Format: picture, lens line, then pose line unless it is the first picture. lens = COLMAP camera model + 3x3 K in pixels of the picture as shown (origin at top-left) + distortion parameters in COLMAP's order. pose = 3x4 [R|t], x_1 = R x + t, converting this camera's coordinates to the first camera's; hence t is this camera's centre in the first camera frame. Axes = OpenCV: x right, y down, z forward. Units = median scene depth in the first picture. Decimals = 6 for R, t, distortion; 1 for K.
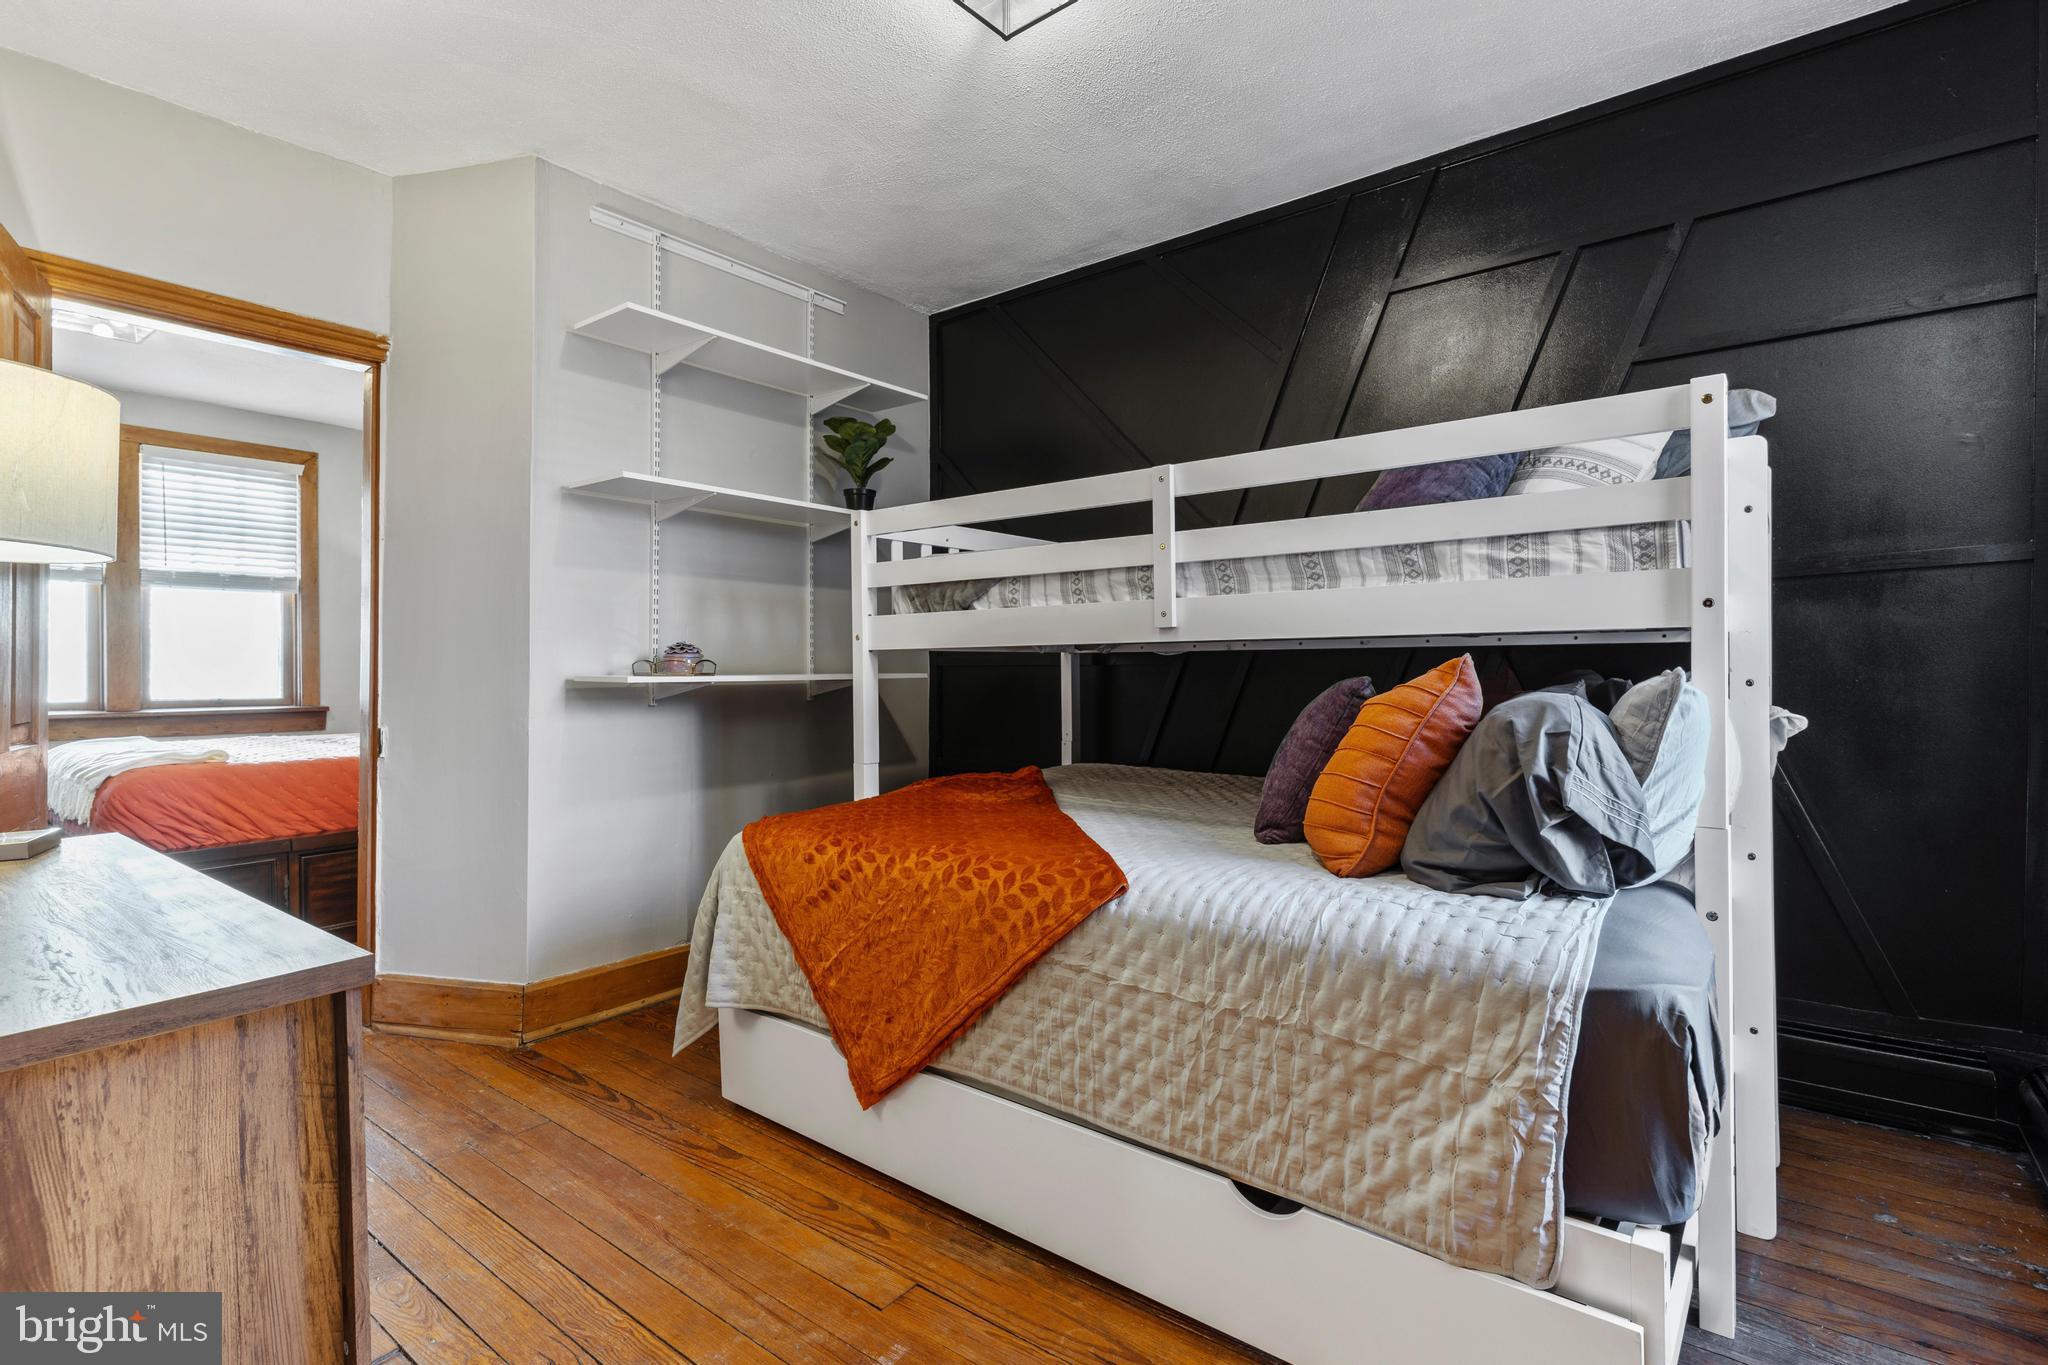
lens RADIAL K [[980.1, 0, 1025.1], [0, 980.1, 687.7], [0, 0, 1]] dist [0.011082, 0.000204]
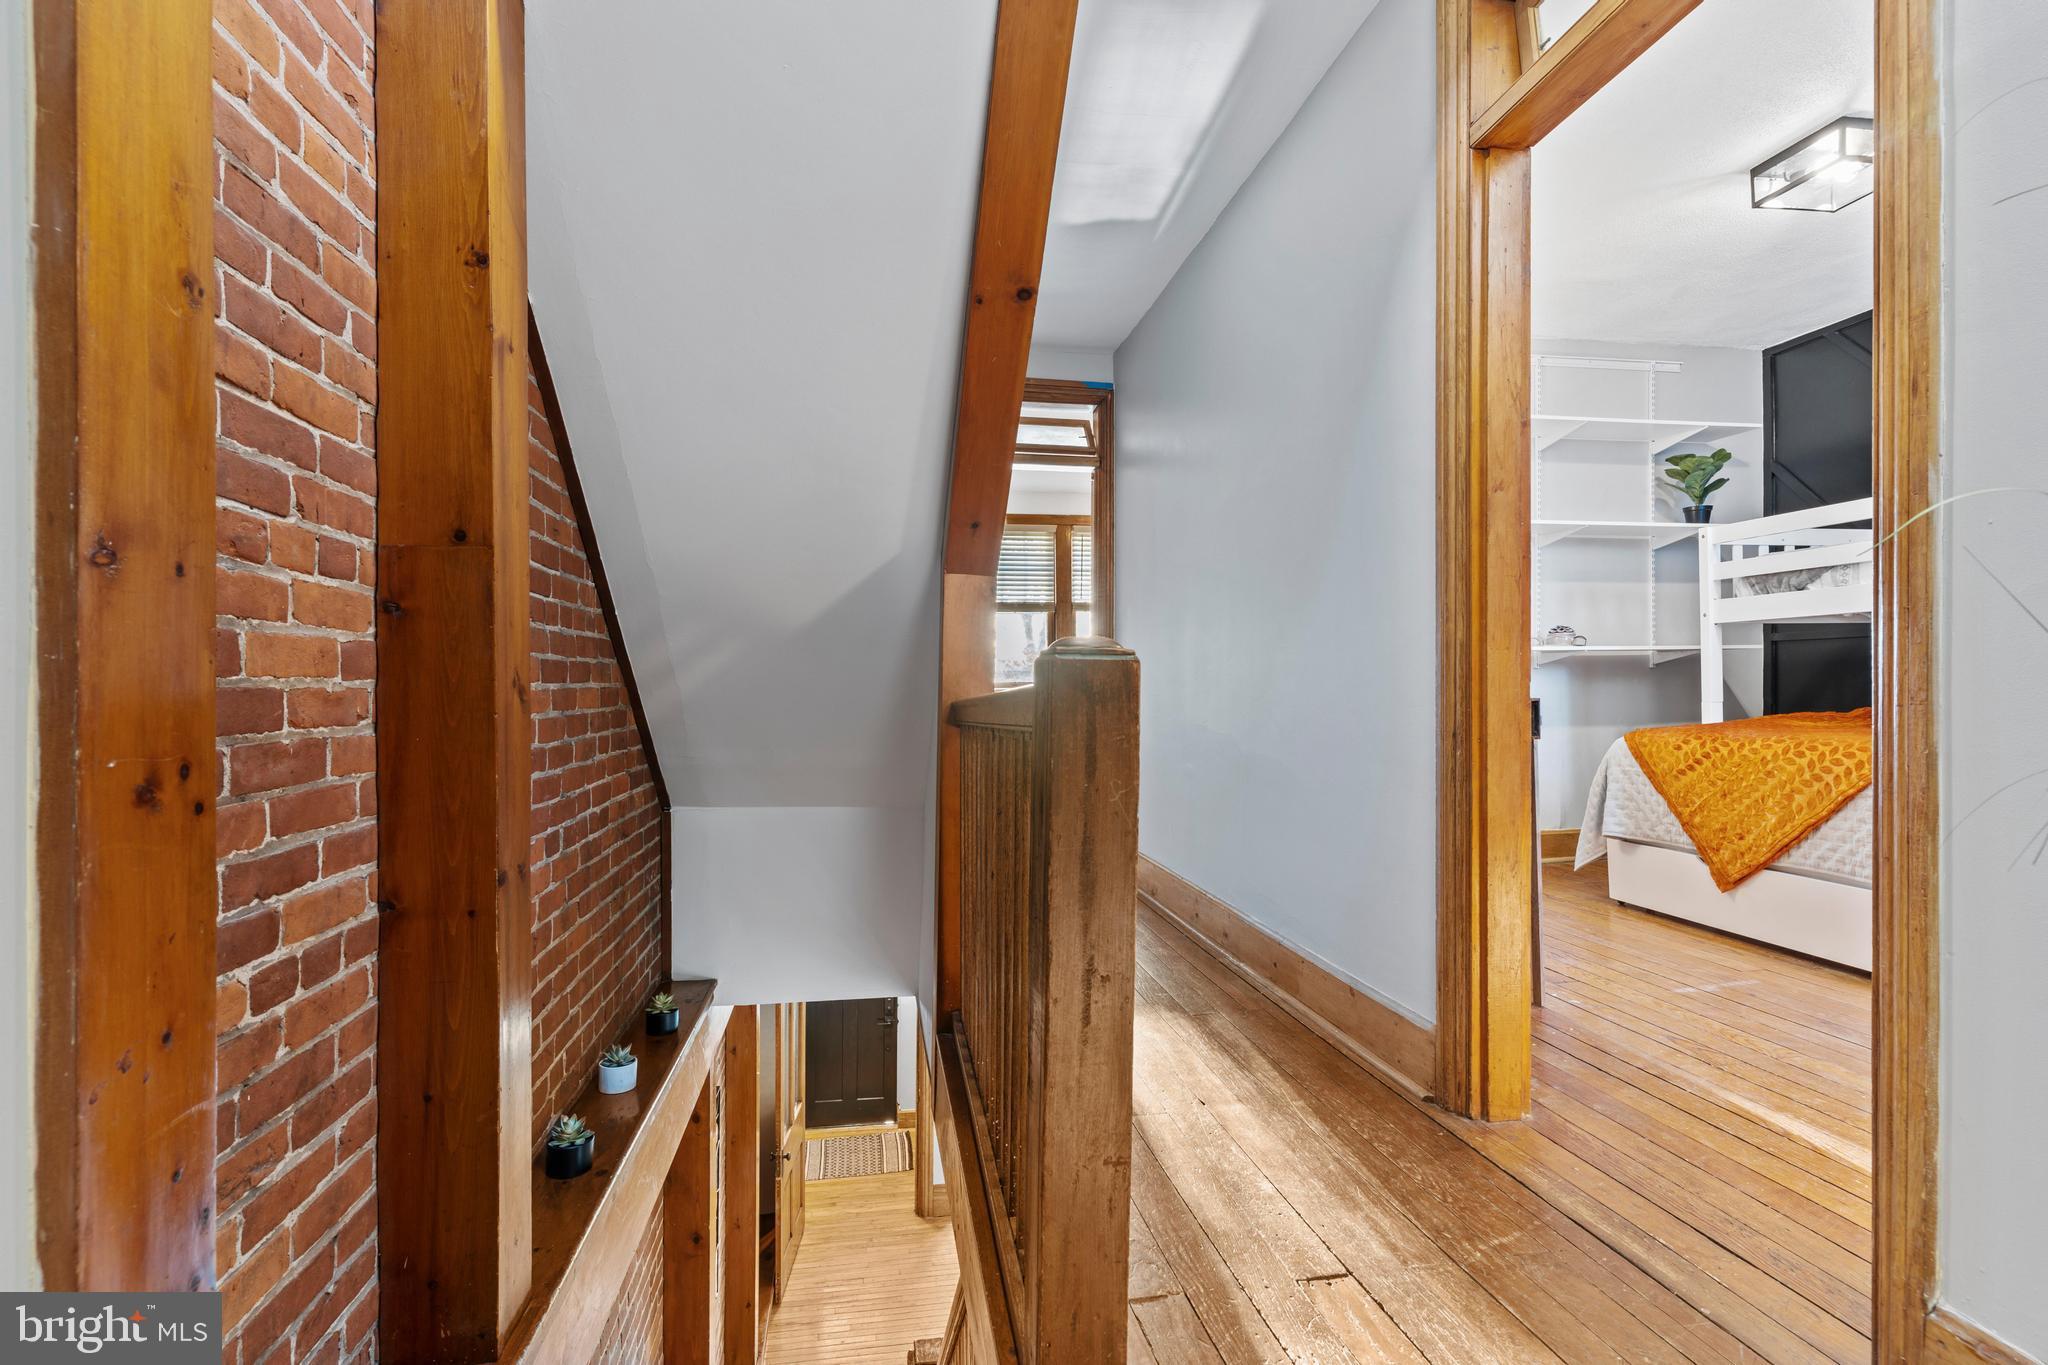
lens RADIAL K [[980.1, 0, 1025.1], [0, 980.1, 687.7], [0, 0, 1]] dist [0.011082, 0.000204]
pose [[0.746781, -0.001158, -0.665069, 0.050126], [-0.004934, 0.999961, -0.007282, 0.075082], [0.665052, 0.008720, 0.746747, -0.789652]]
